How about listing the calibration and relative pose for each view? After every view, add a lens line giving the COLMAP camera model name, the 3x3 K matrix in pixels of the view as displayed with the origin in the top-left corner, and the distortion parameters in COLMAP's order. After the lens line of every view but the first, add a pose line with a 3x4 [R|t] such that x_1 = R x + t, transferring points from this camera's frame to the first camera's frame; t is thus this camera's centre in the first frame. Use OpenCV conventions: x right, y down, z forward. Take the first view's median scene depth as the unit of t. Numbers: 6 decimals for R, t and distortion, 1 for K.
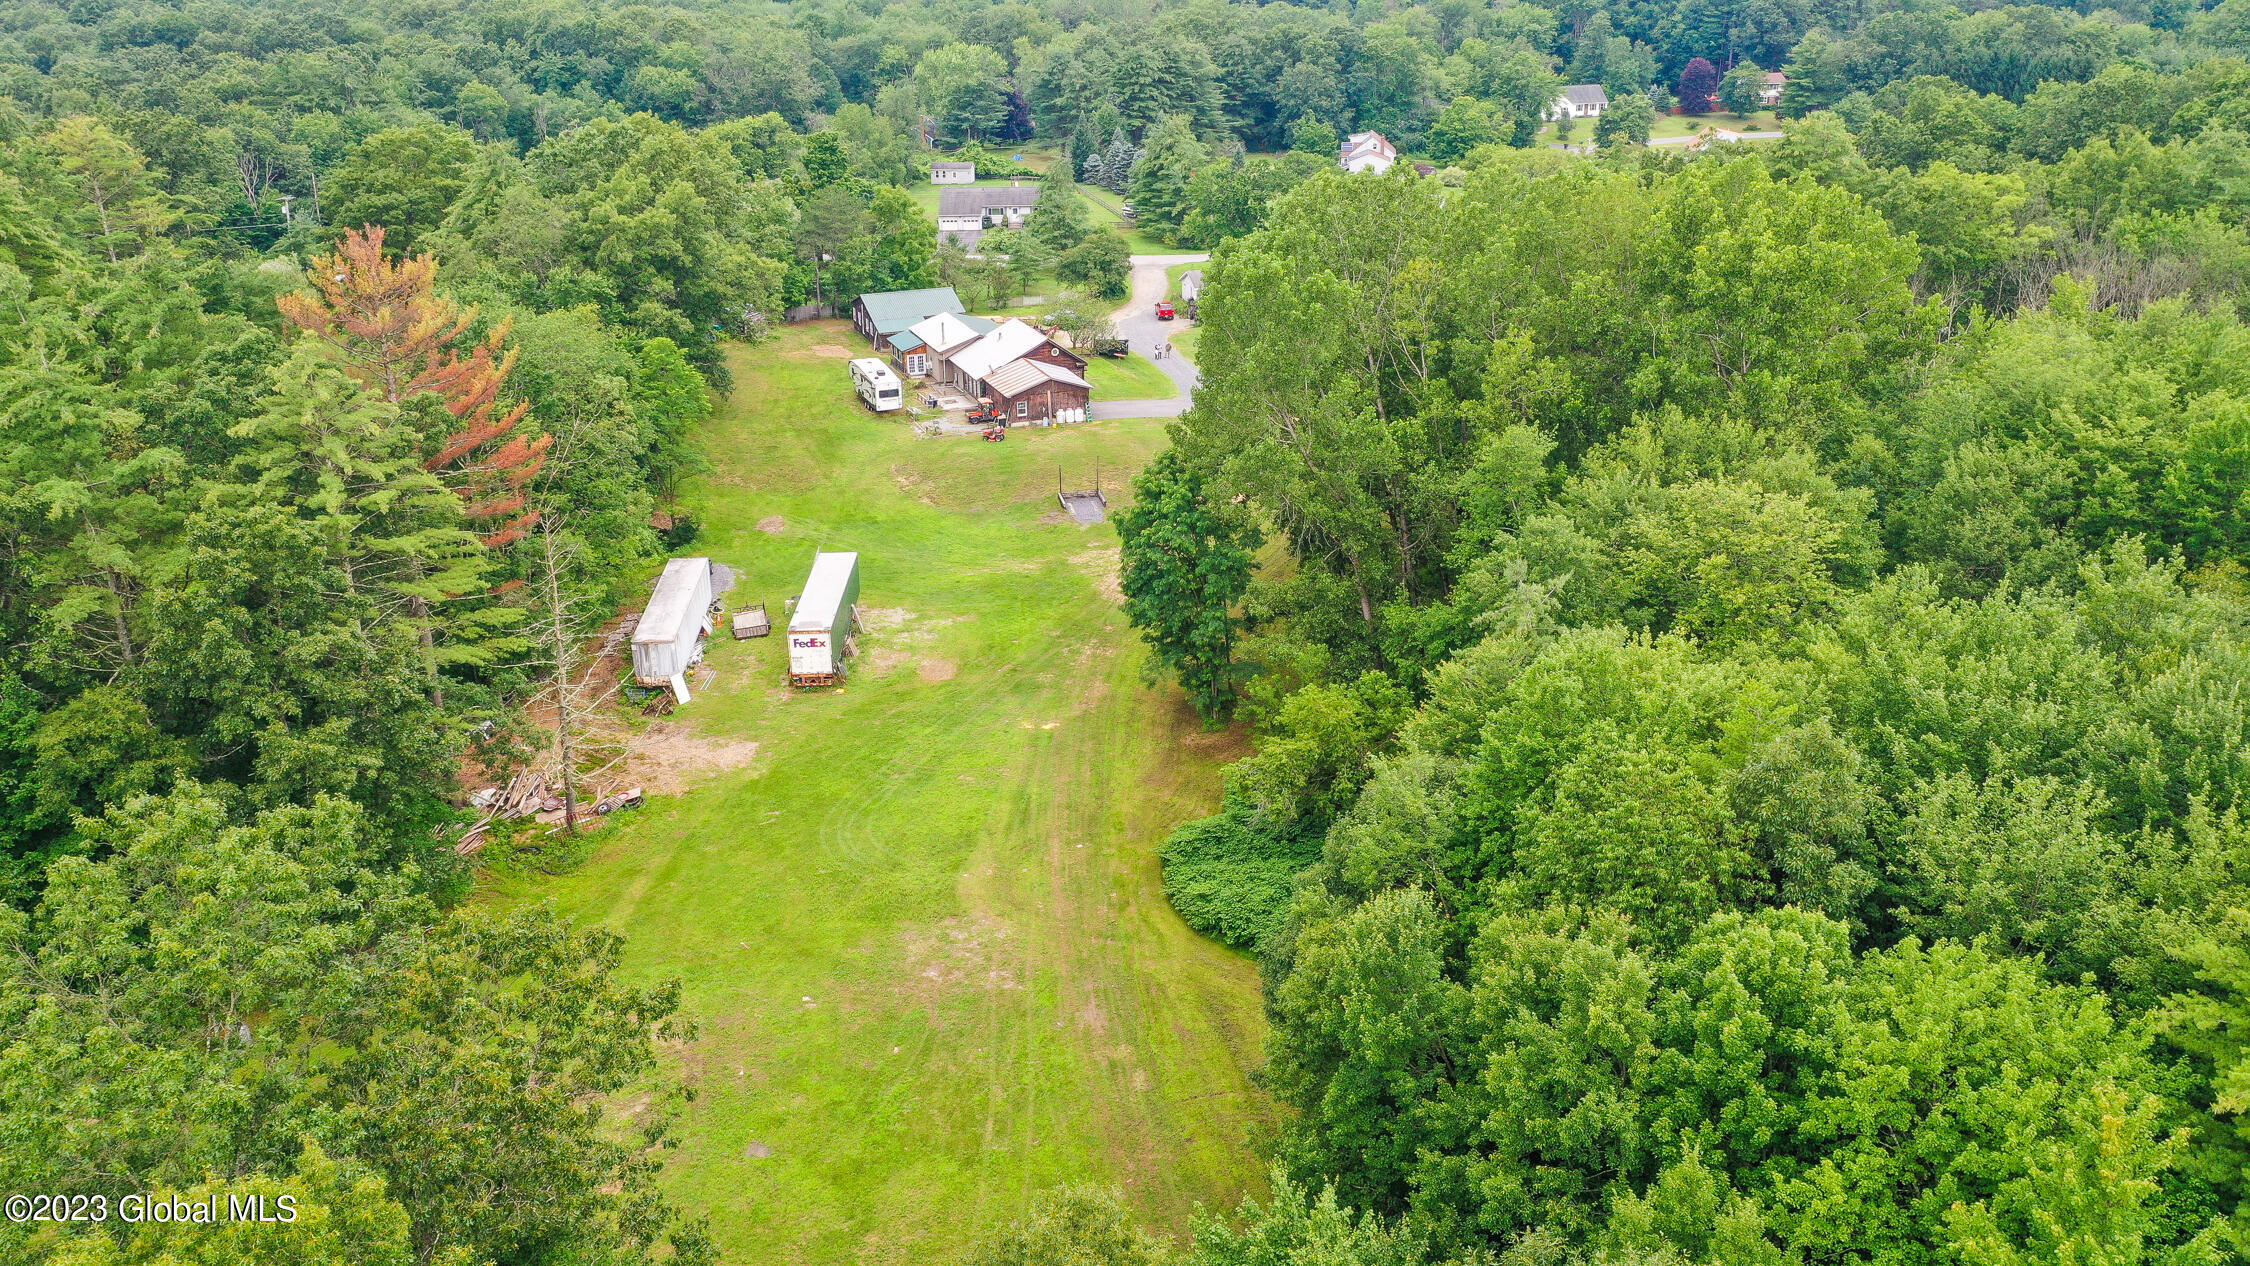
lens RADIAL K [[1783.6, 0, 1117.7], [0, 1783.6, 632.5], [0, 0, 1]] dist [0.011970, 0.003018]
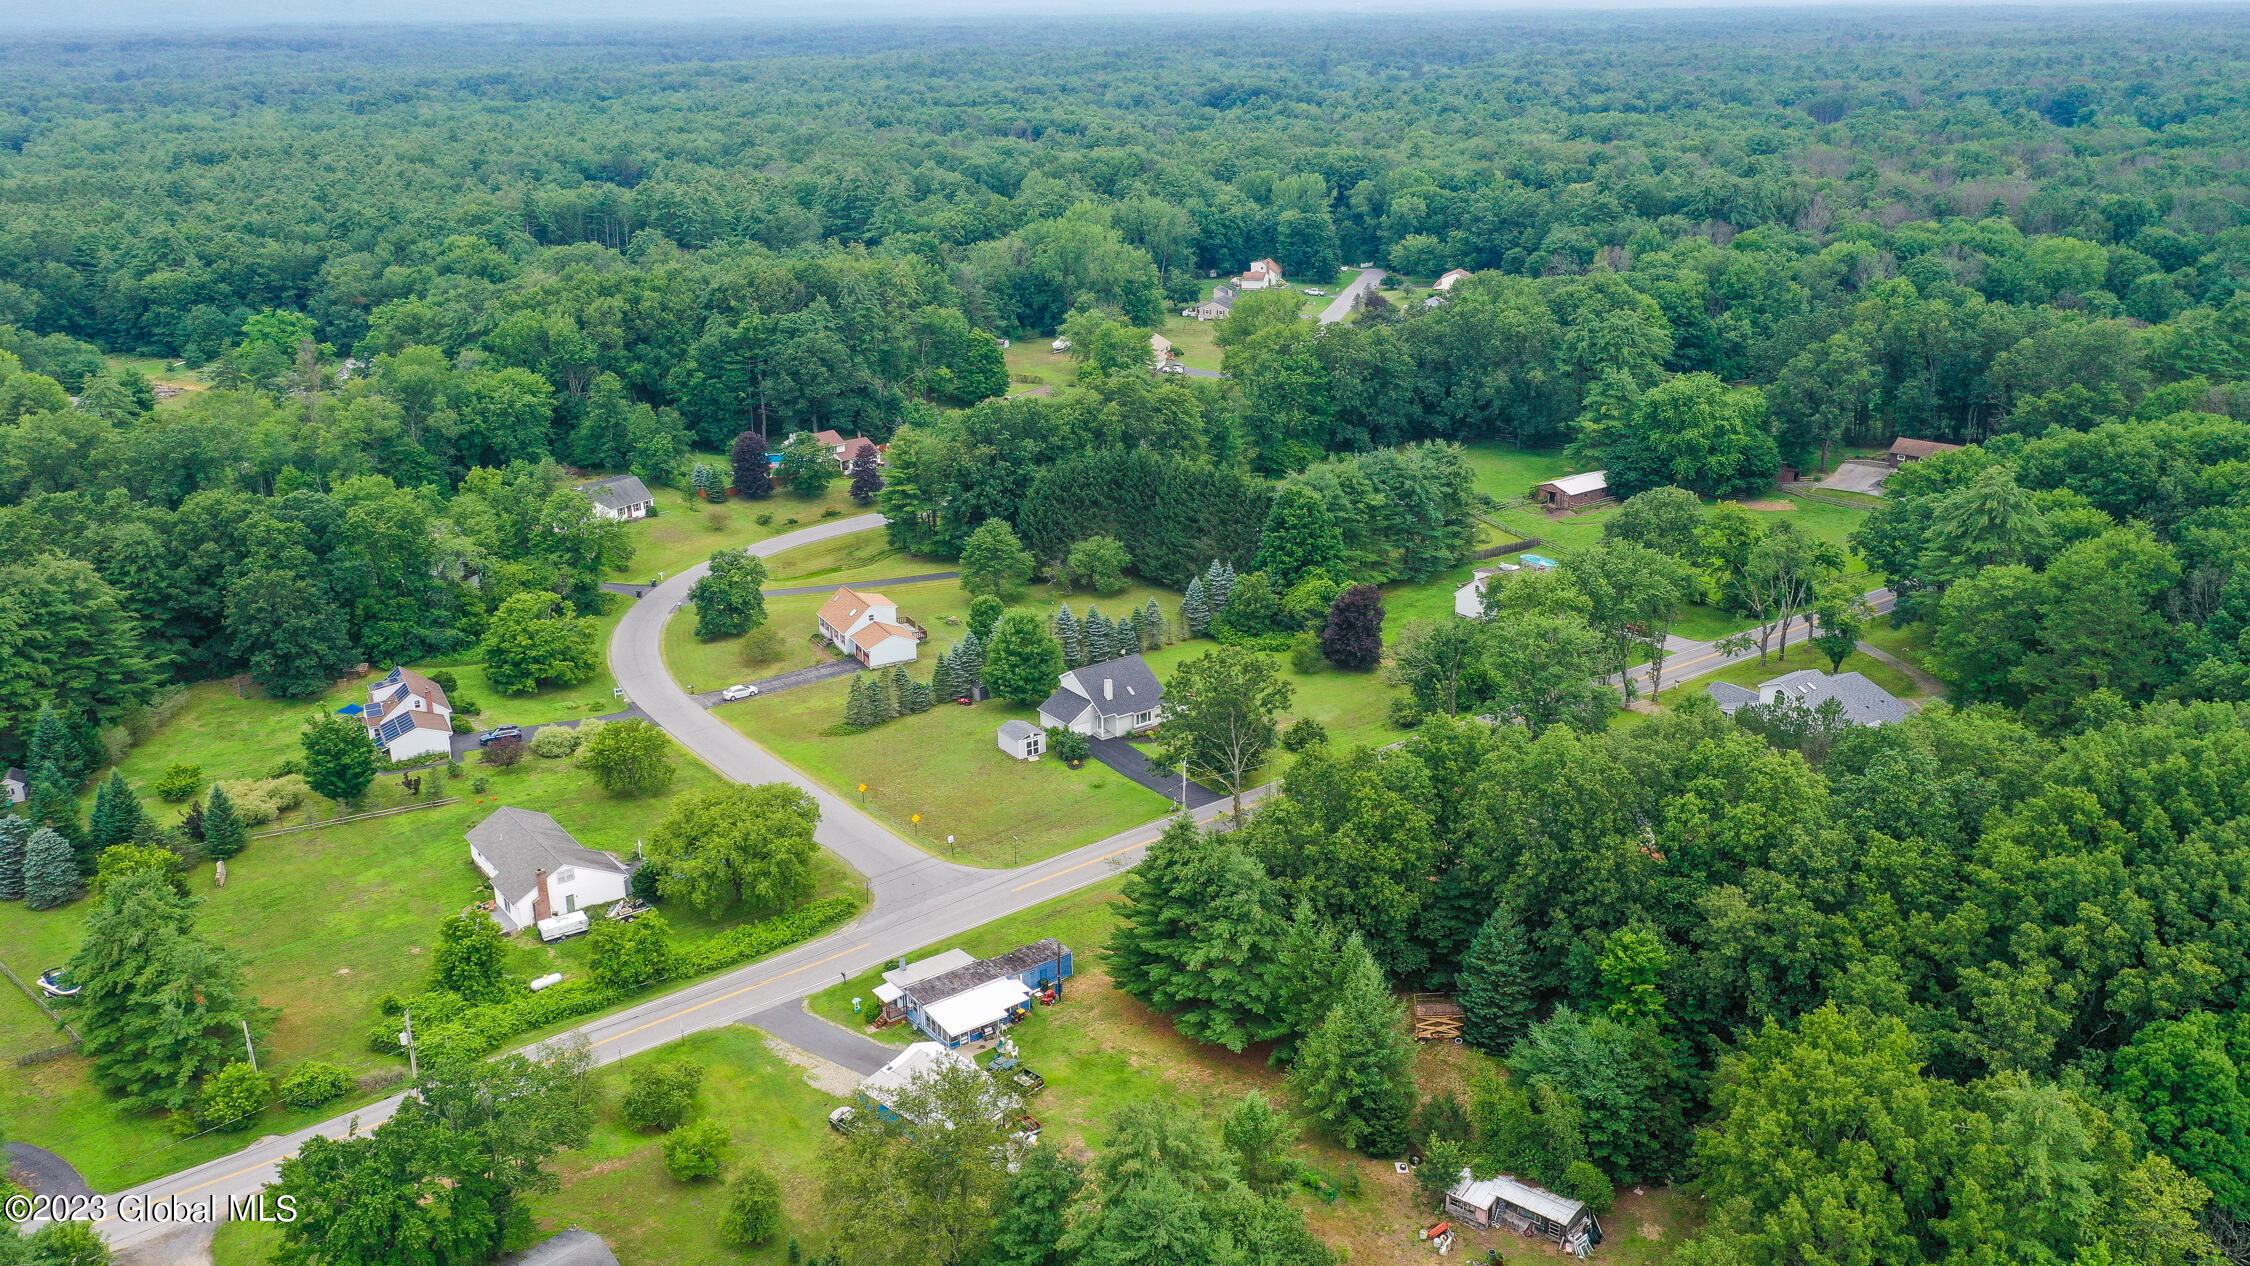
lens RADIAL K [[1783.6, 0, 1119.2], [0, 1783.6, 639.1], [0, 0, 1]] dist [0.011970, 0.003018]
pose [[0.816890, -0.195125, 0.542786, -0.004827], [0.224531, 0.974389, 0.012364, -0.219995], [-0.531297, 0.111772, 0.839780, 0.242473]]
